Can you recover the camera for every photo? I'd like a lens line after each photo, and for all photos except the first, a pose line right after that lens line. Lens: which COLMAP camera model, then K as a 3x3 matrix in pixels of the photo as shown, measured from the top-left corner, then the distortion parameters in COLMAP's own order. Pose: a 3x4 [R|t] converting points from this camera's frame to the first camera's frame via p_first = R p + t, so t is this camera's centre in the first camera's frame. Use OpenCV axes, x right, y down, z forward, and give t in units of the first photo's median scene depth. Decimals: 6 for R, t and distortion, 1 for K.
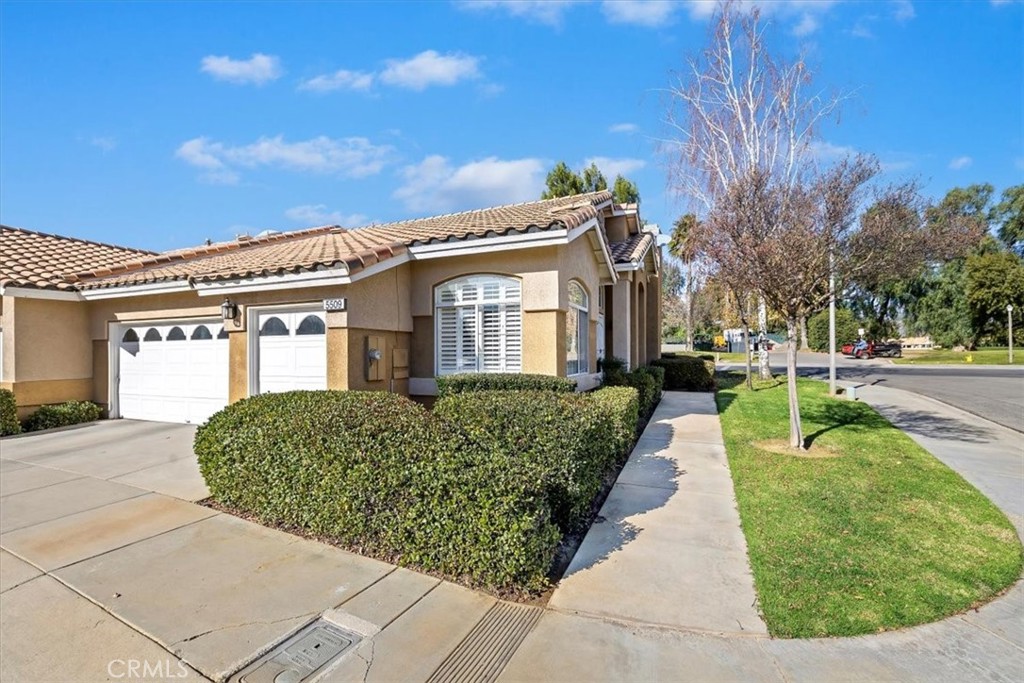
lens RADIAL K [[447.0, 0, 509.0], [0, 447.0, 356.0], [0, 0, 1]] dist [0.000684, 0.000189]
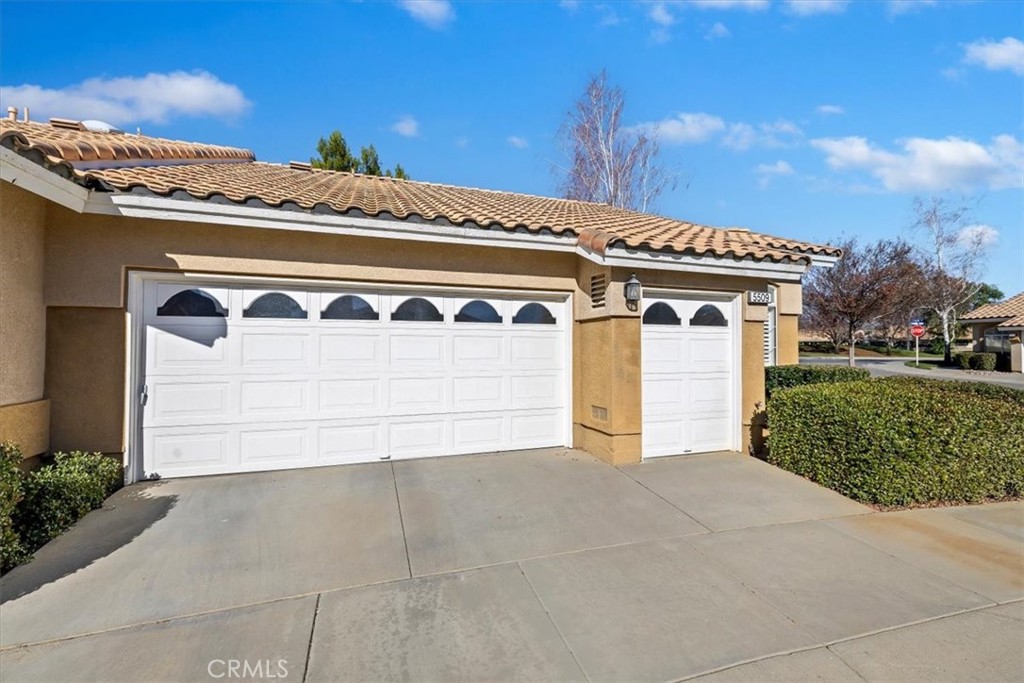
lens RADIAL K [[458.3, 0, 514.3], [0, 458.3, 338.6], [0, 0, 1]] dist [0.000612, 0.000319]
pose [[0.728300, 0.023645, 0.684851, -1.203614], [-0.004936, 0.999560, -0.029262, 0.006379], [-0.685241, 0.017931, 0.728096, 0.520582]]
